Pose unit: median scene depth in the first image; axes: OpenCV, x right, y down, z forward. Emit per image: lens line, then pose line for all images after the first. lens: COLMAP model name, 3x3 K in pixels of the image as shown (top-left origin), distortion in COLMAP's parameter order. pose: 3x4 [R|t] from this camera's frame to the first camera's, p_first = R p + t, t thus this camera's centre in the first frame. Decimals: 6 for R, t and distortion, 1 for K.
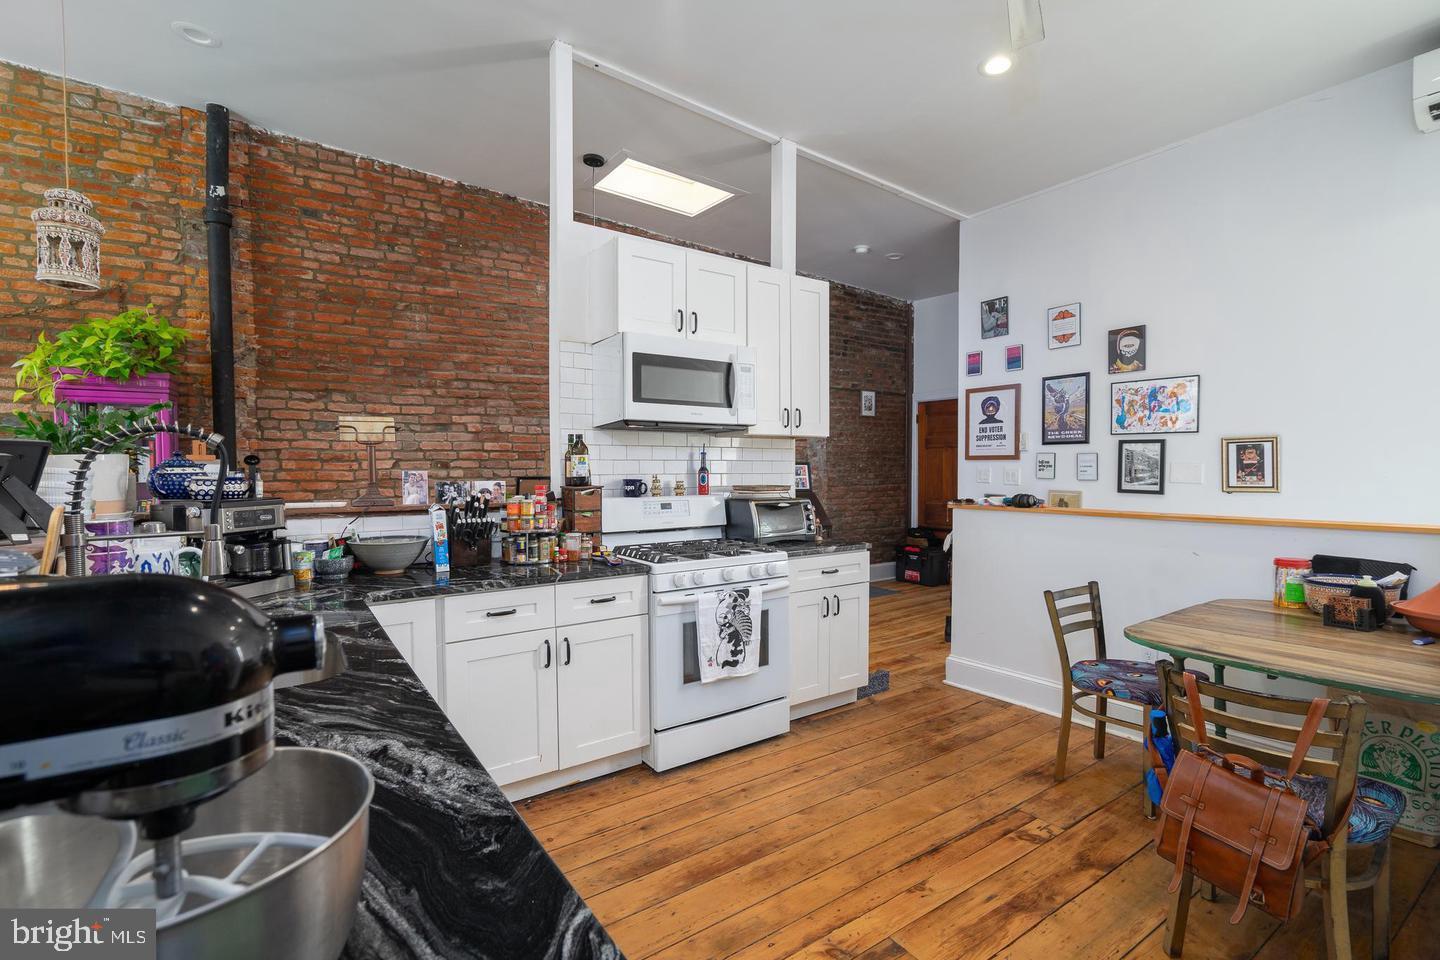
lens RADIAL K [[668.2, 0, 720.0], [0, 668.2, 480.0], [0, 0, 1]] dist [0.003014, 0.001743]
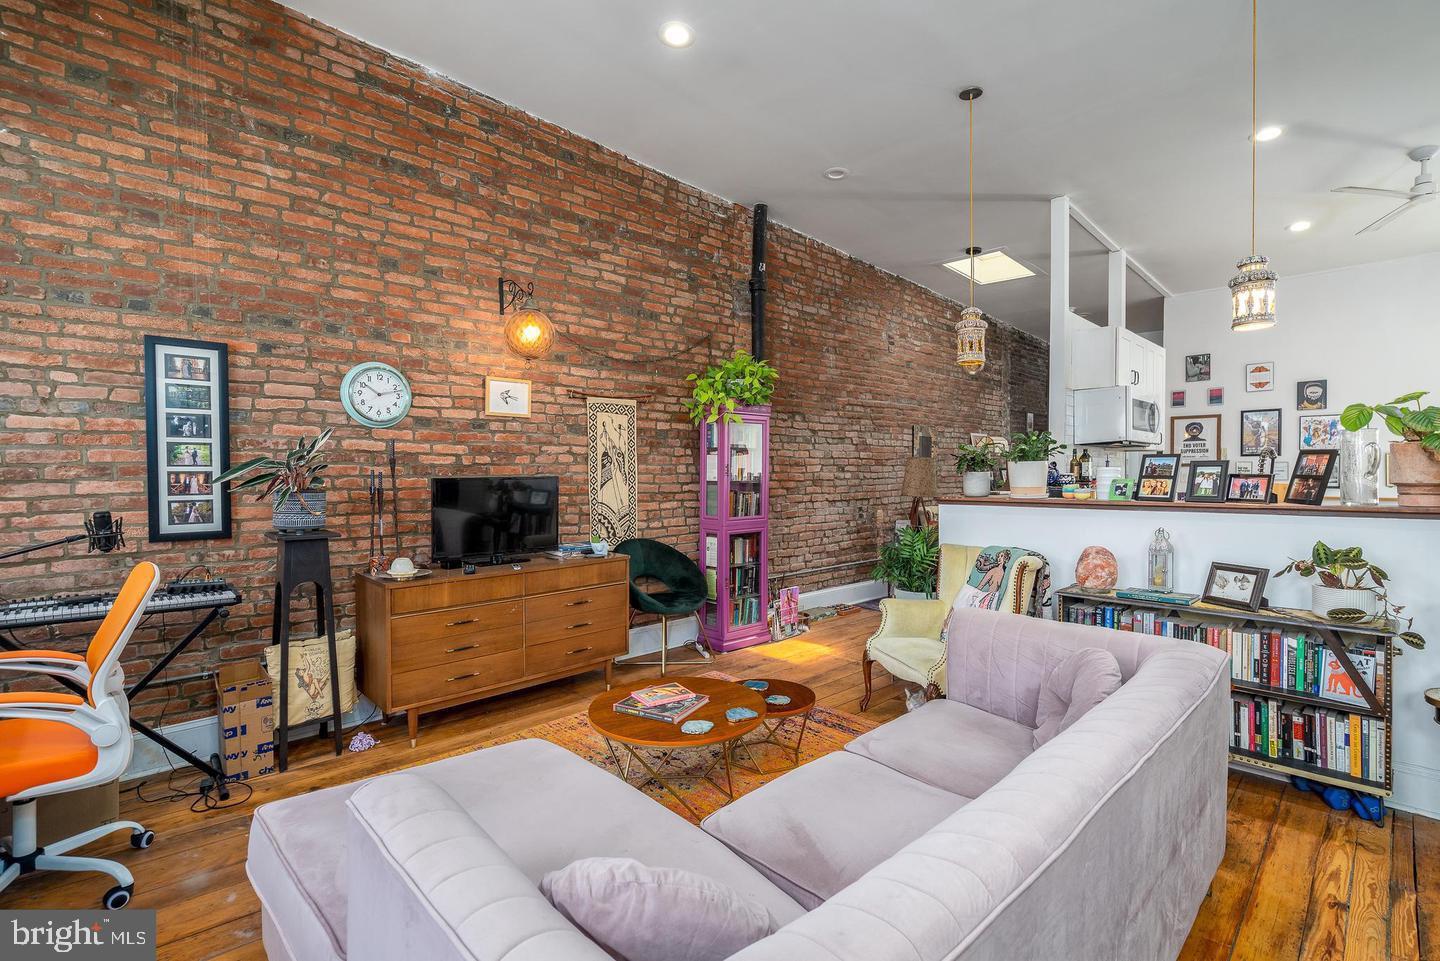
lens RADIAL K [[668.2, 0, 720.0], [0, 668.2, 480.5], [0, 0, 1]] dist [0.003014, 0.001743]
pose [[0.987112, 0.000154, 0.160032, -0.911035], [0.001216, 0.999963, -0.008463, 0.012021], [-0.160027, 0.008549, 0.987076, -0.278844]]
